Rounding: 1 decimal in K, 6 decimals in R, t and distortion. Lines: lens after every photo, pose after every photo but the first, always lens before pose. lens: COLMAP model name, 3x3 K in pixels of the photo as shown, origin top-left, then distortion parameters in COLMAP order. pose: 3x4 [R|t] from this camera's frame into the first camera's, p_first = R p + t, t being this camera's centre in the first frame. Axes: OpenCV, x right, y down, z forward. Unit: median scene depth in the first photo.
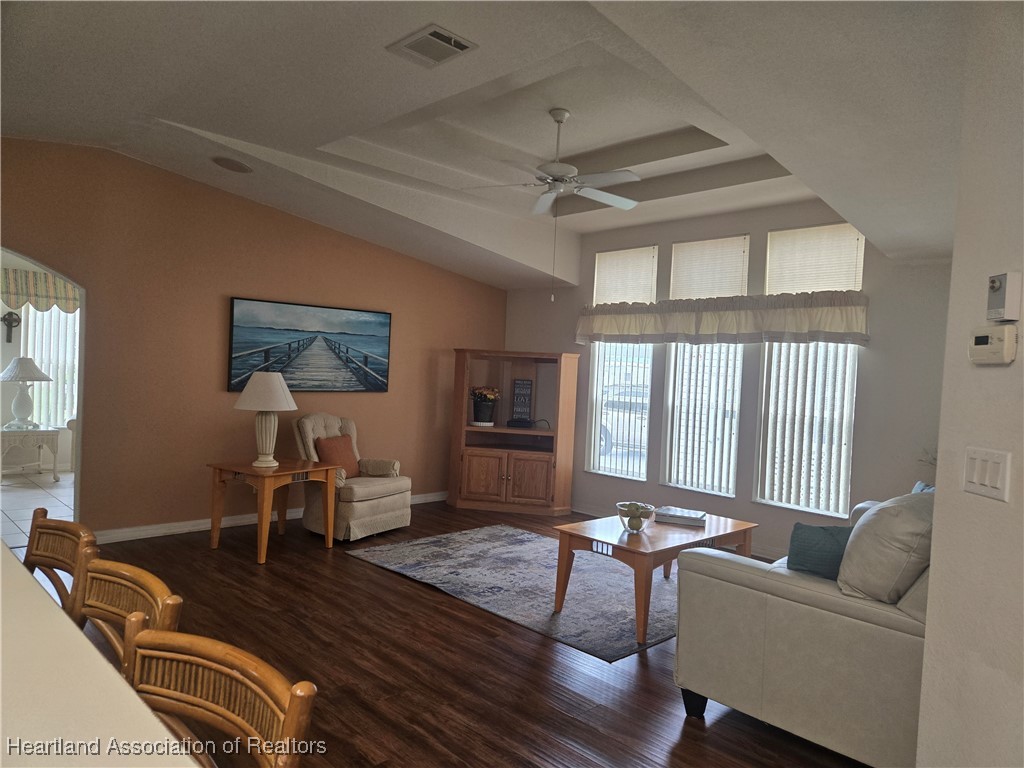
lens RADIAL K [[689.0, 0, 516.1], [0, 689.0, 380.4], [0, 0, 1]] dist [0.070374, -0.056117]
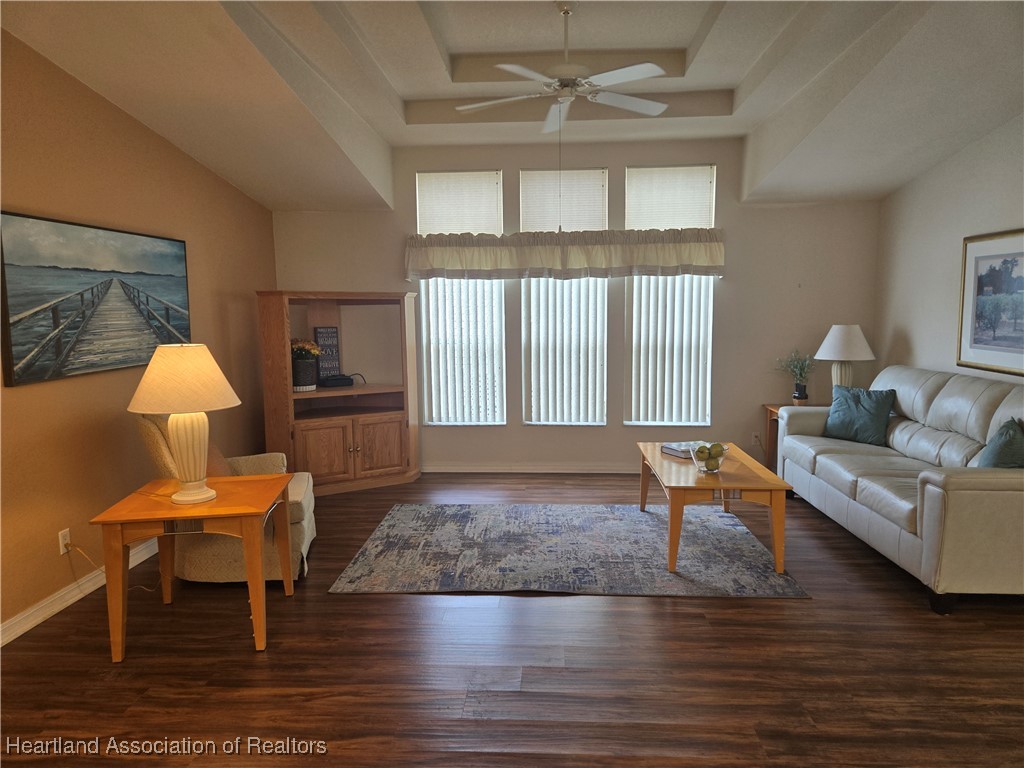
lens RADIAL K [[689.0, 0, 511.4], [0, 689.0, 388.2], [0, 0, 1]] dist [0.070374, -0.056117]
pose [[0.735419, -0.129915, 0.665042, -0.485230], [0.053232, 0.989492, 0.134430, -0.035617], [-0.675518, -0.063461, 0.734607, 0.330122]]
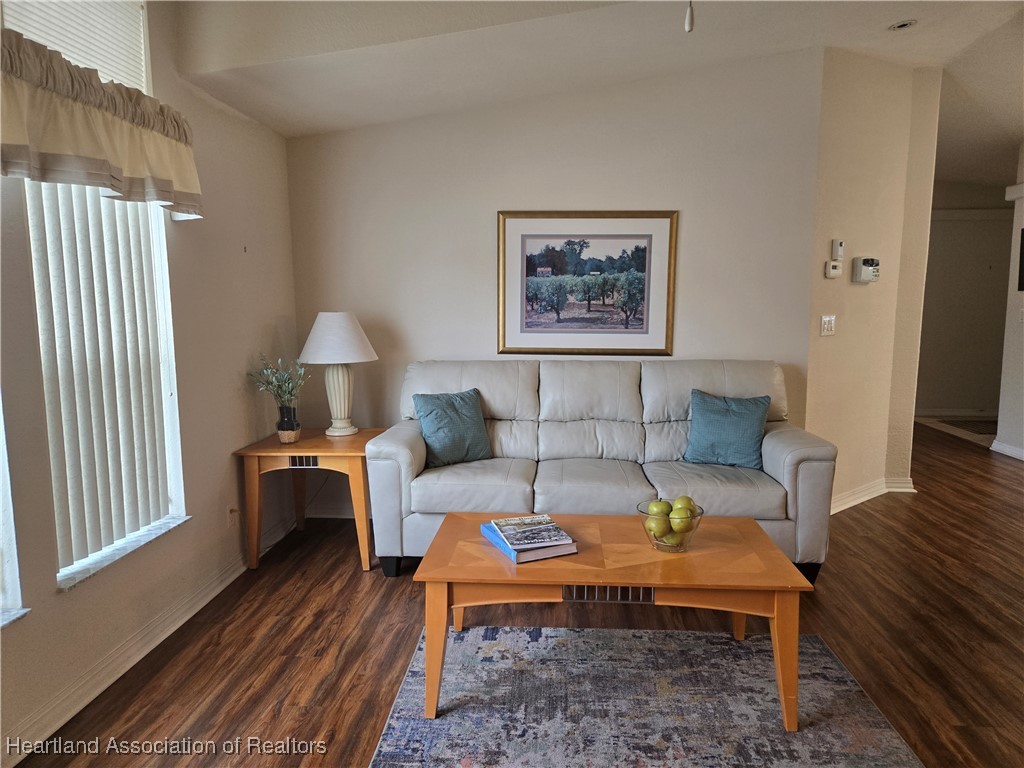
lens RADIAL K [[689.0, 0, 517.0], [0, 689.0, 381.6], [0, 0, 1]] dist [0.070374, -0.056117]
pose [[-0.669704, -0.128057, 0.731504, -0.112696], [-0.016817, 0.987383, 0.157455, -0.010250], [-0.742437, 0.093146, -0.663408, 1.044902]]
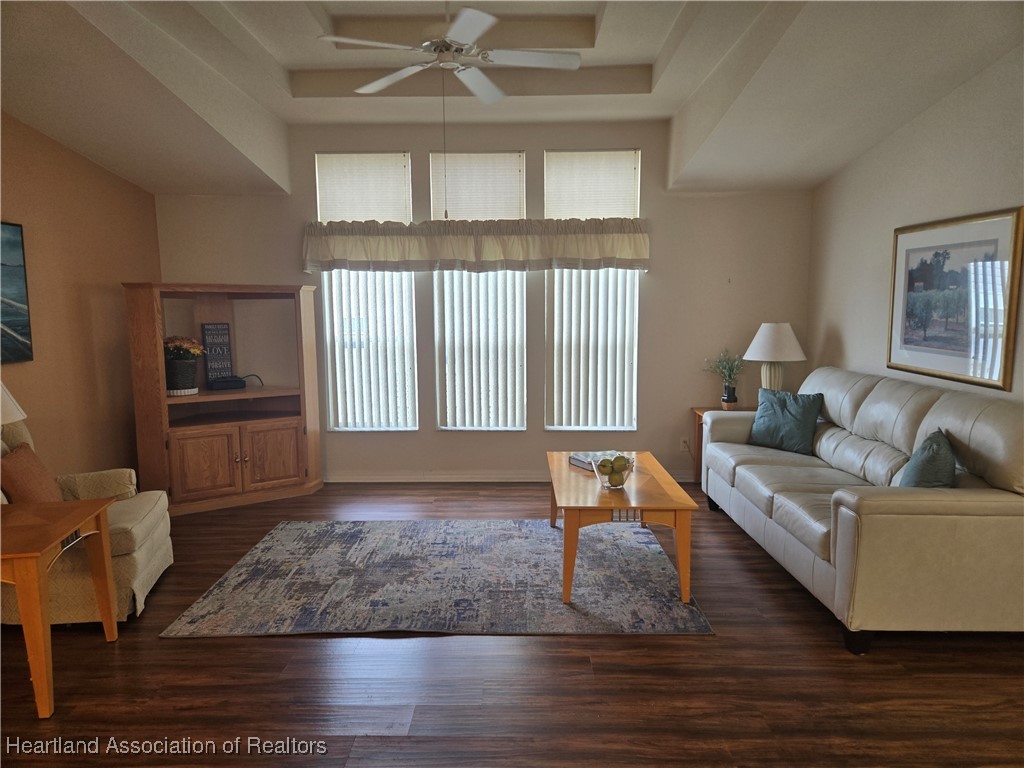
lens RADIAL K [[689.0, 0, 506.1], [0, 689.0, 389.4], [0, 0, 1]] dist [0.070374, -0.056117]
pose [[0.710216, -0.136536, 0.690617, -0.371610], [0.049388, 0.988258, 0.144591, -0.030156], [-0.702249, -0.068582, 0.708620, 0.335257]]
